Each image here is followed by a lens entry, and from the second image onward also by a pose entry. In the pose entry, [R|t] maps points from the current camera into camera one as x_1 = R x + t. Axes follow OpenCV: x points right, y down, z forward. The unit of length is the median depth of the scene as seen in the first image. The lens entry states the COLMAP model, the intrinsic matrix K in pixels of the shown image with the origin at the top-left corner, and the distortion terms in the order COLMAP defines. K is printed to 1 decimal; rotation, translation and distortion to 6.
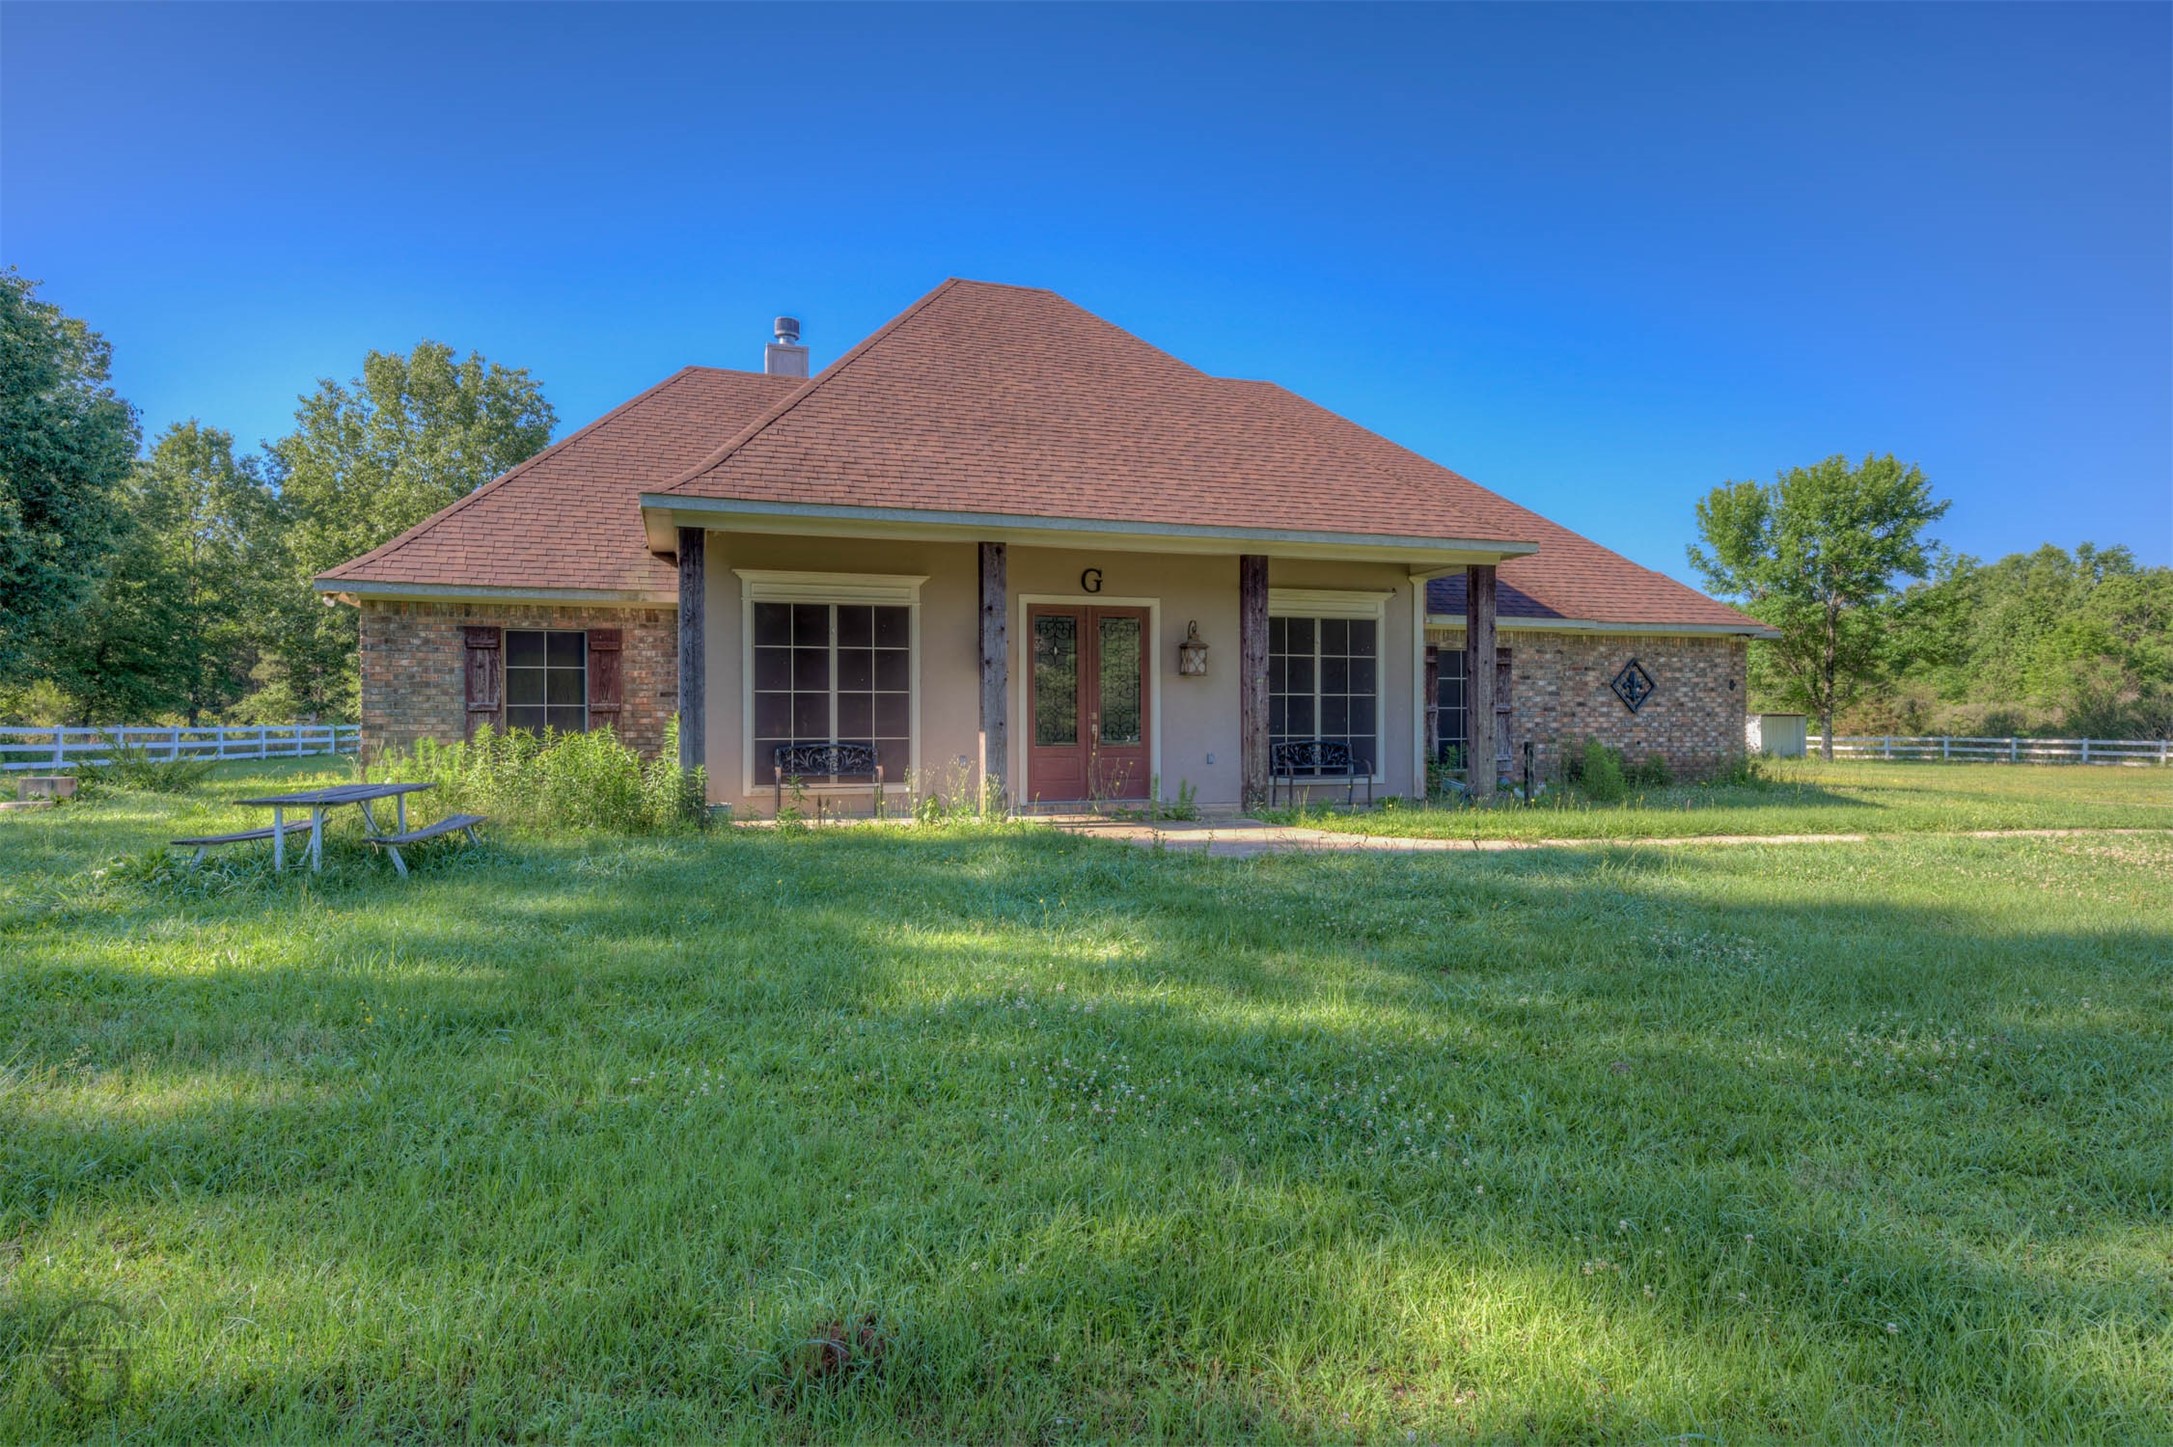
lens RADIAL K [[1221.0, 0, 1088.5], [0, 1221.0, 730.1], [0, 0, 1]] dist [0.021877, 0.000859]
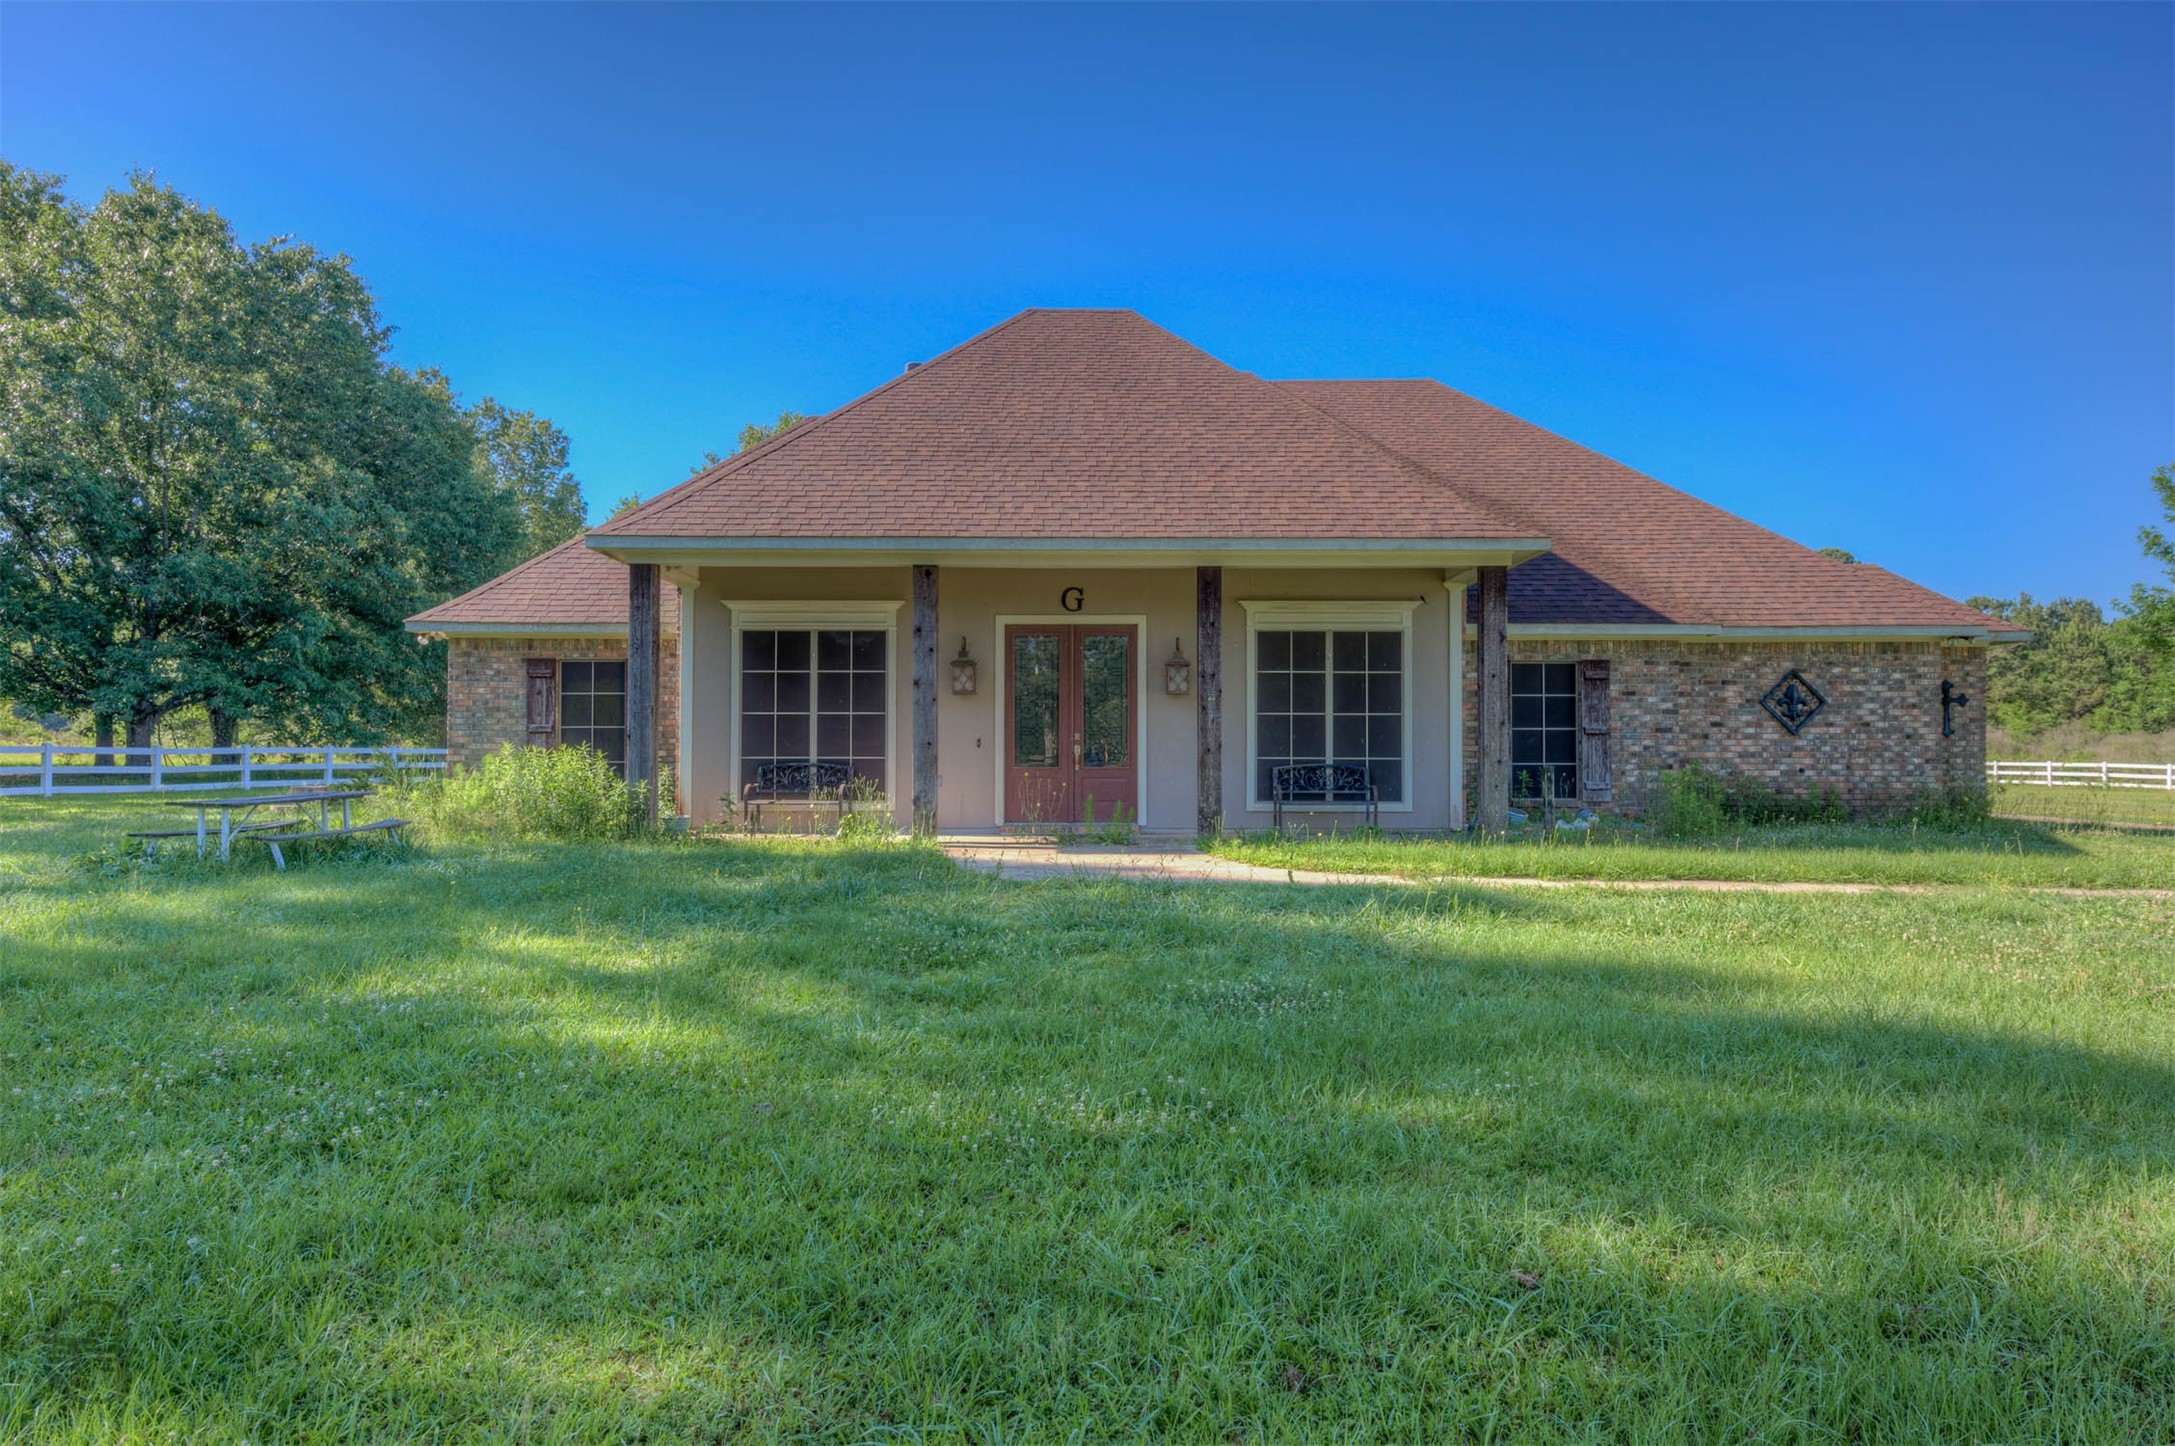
lens RADIAL K [[1222.1, 0, 1092.5], [0, 1222.1, 731.0], [0, 0, 1]] dist [0.021877, 0.000859]
pose [[0.948177, -0.001646, -0.317737, 0.331069], [-0.005139, 0.999776, -0.020517, 0.004042], [0.317700, 0.021087, 0.947957, 0.070778]]
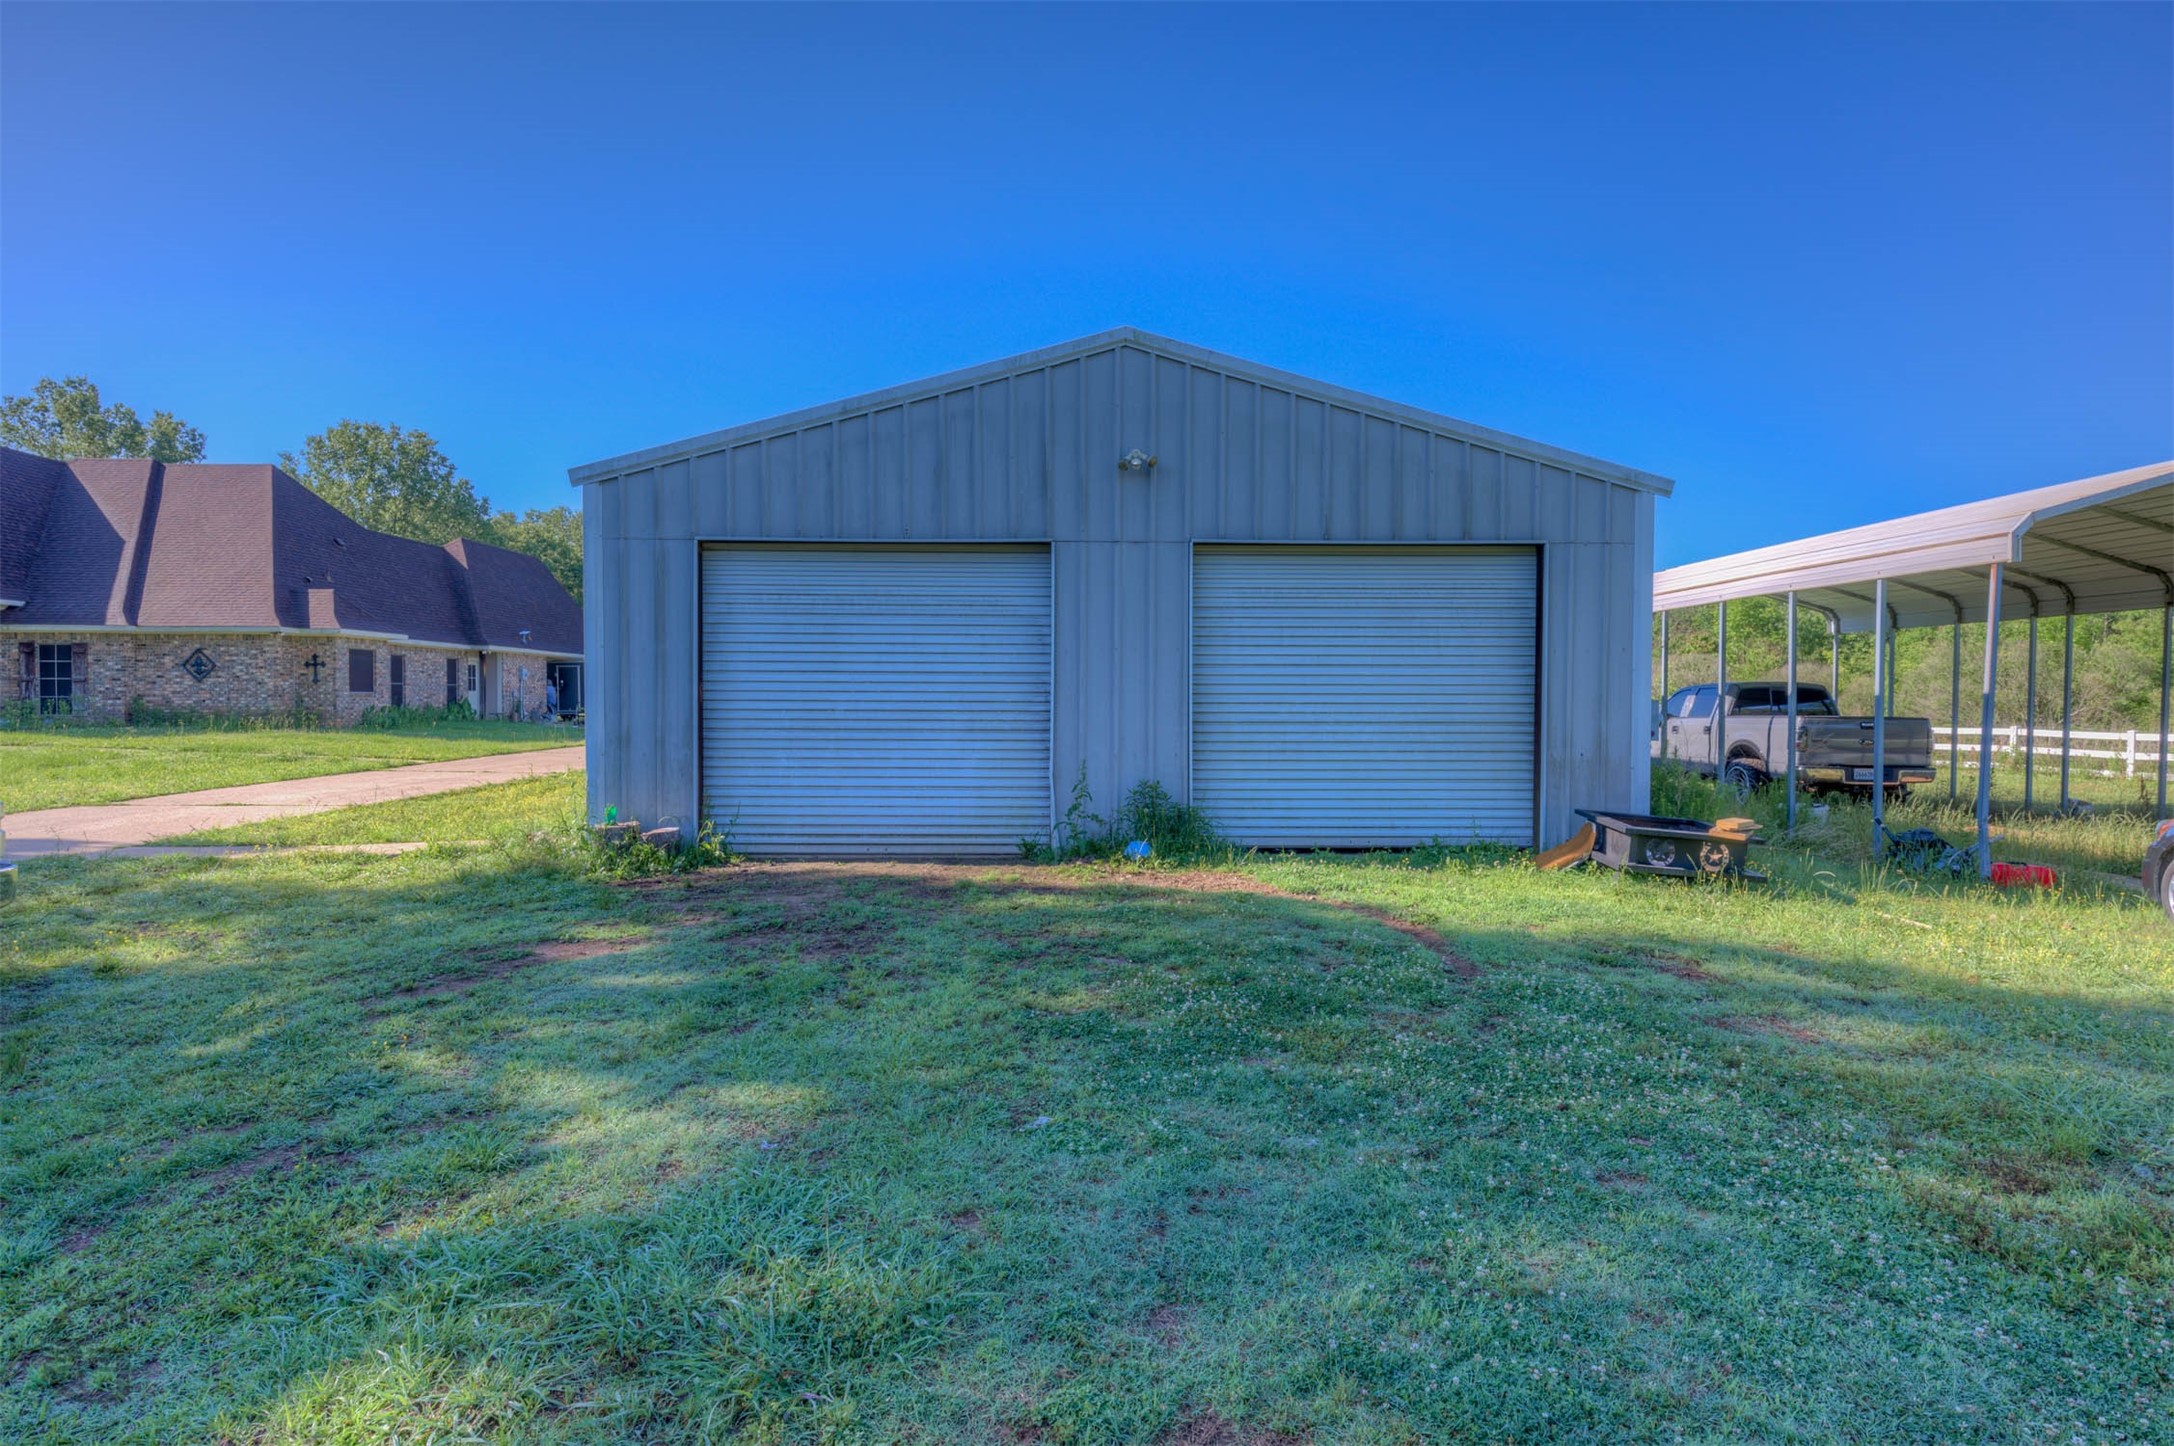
lens RADIAL K [[1152.3, 0, 1089.9], [0, 1152.3, 728.7], [0, 0, 1]] dist [0.003079, -0.000848]
pose [[0.956841, 0.011086, -0.290402, 2.564382], [-0.006310, 0.999829, 0.017379, 0.017373], [0.290545, -0.014796, 0.956747, -0.141145]]
